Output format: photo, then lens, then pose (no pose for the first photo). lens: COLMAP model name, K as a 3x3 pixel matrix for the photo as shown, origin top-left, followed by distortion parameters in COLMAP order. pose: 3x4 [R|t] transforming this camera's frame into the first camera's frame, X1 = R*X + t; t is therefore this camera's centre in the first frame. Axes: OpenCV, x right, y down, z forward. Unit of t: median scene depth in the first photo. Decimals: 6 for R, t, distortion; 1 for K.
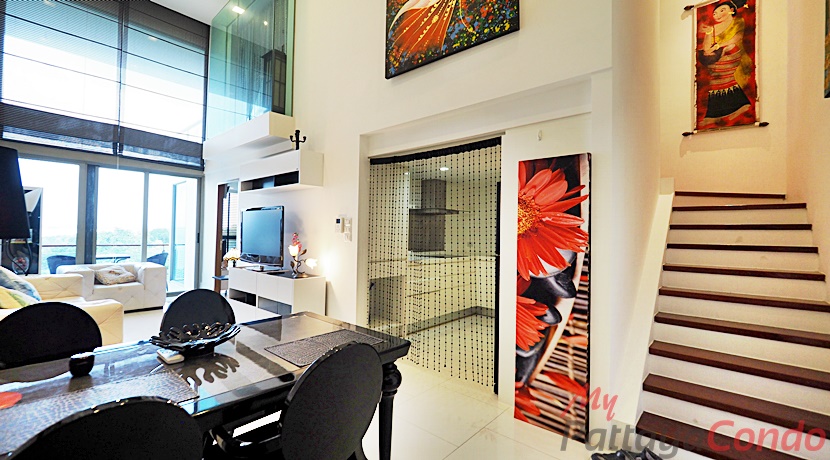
lens RADIAL K [[353.5, 0, 405.3], [0, 353.5, 226.7], [0, 0, 1]] dist [0.000951, 0.000192]
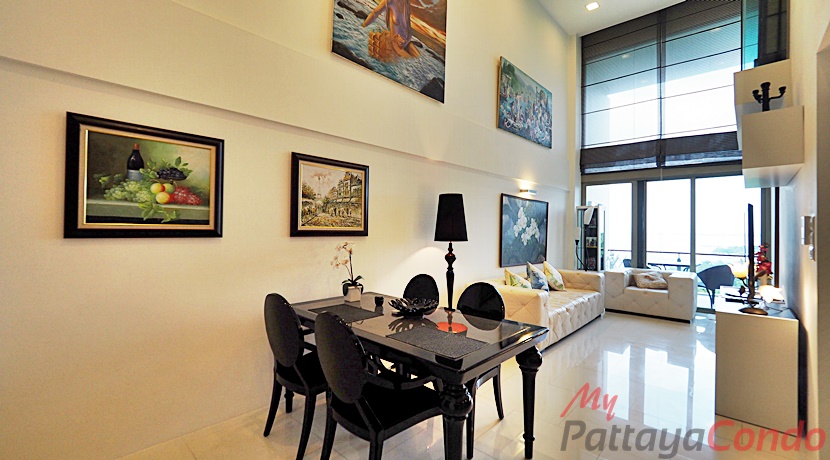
lens RADIAL K [[353.5, 0, 405.3], [0, 353.5, 226.7], [0, 0, 1]] dist [0.000951, 0.000192]
pose [[-0.020540, -0.032689, -0.999254, 0.250289], [0.002043, 0.999462, -0.032737, 0.007597], [0.999787, -0.002714, -0.020462, 0.263395]]
